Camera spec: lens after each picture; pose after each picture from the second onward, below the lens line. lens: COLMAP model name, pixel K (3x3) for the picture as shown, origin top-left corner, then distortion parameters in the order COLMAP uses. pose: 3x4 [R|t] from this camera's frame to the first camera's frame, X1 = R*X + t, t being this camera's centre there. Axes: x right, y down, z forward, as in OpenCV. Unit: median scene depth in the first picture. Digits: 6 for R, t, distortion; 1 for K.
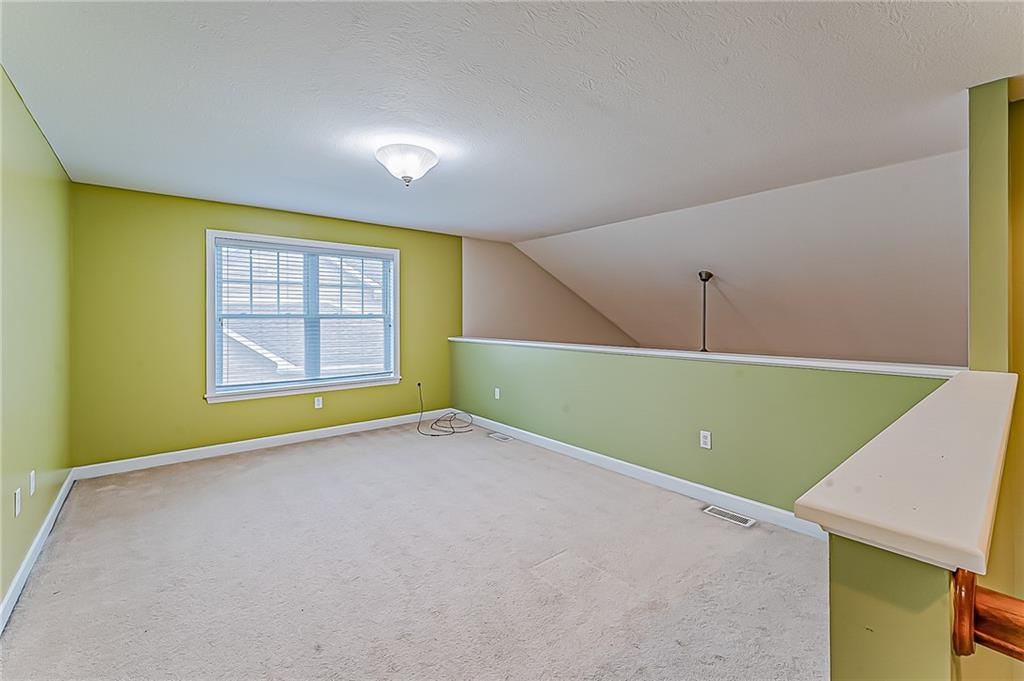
lens RADIAL K [[422.8, 0, 515.2], [0, 422.8, 322.4], [0, 0, 1]] dist [0.000579, -0.000123]
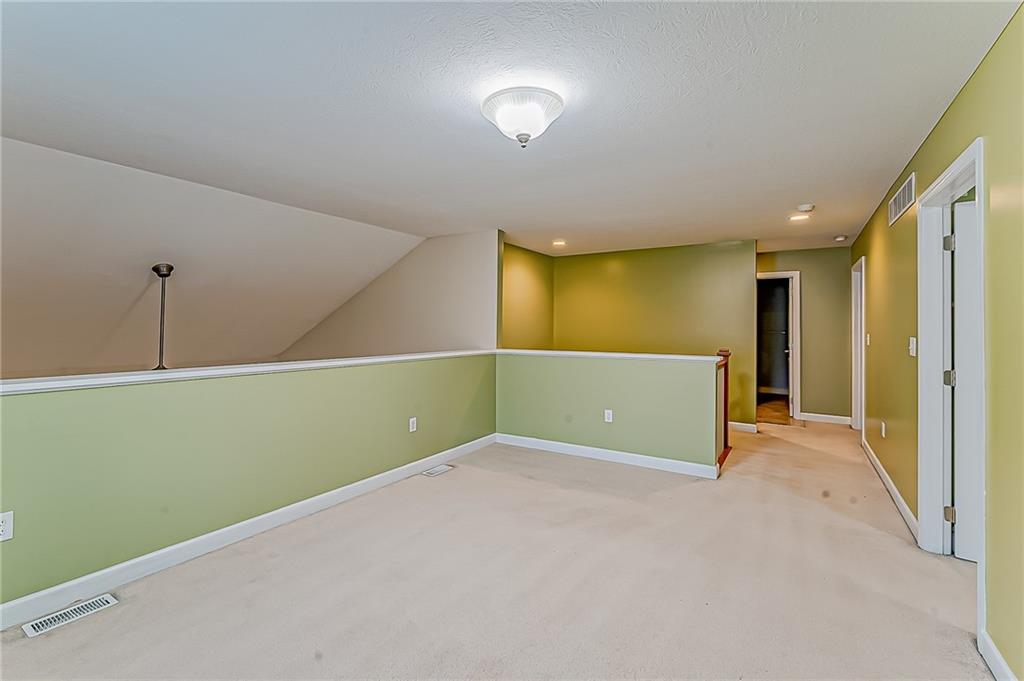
lens RADIAL K [[422.8, 0, 515.2], [0, 422.8, 322.4], [0, 0, 1]] dist [0.000579, -0.000123]
pose [[-0.289490, 0.021573, 0.956938, -0.472433], [0.005834, 0.999767, -0.020774, 0.004236], [-0.957163, -0.000431, -0.289549, 0.615748]]
